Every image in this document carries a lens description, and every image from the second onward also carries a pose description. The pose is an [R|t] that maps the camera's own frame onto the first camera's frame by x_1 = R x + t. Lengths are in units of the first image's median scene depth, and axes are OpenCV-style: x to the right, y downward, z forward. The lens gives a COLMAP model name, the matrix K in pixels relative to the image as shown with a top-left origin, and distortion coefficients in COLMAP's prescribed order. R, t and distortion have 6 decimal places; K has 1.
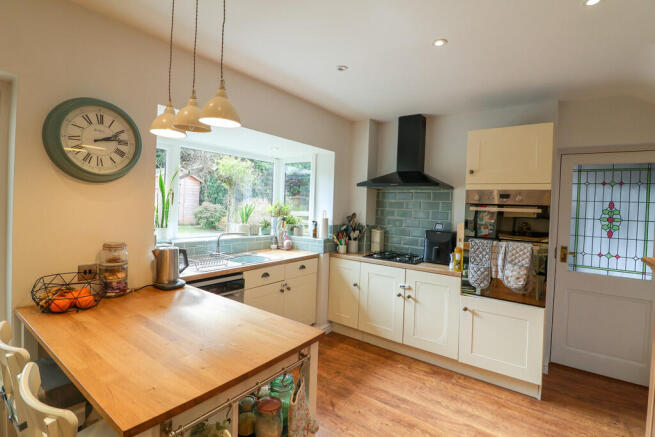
lens RADIAL K [[304.0, 0, 327.5], [0, 304.0, 210.4], [0, 0, 1]] dist [-0.015429, 0.000187]
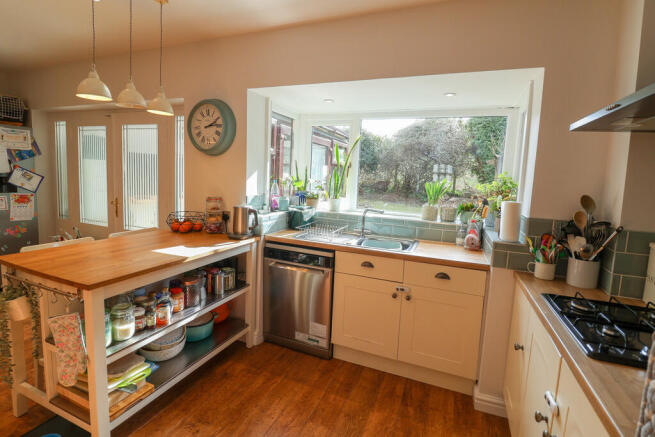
lens RADIAL K [[304.0, 0, 327.5], [0, 304.0, 210.4], [0, 0, 1]] dist [-0.015429, 0.000187]
pose [[0.275413, 0.079696, -0.958017, 0.454543], [-0.054828, 0.996238, 0.067114, 0.023415], [0.959761, 0.034042, 0.278747, 0.609449]]
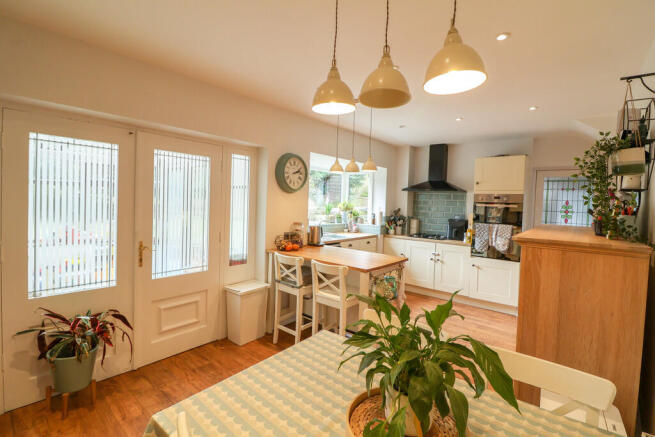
lens RADIAL K [[296.0, 0, 326.6], [0, 296.0, 211.6], [0, 0, 1]] dist [-0.002982, -0.011666]
pose [[0.998292, -0.001818, -0.058400, -0.213604], [0.002549, 0.999919, 0.012450, 0.006501], [0.058373, -0.012577, 0.998216, -0.559270]]
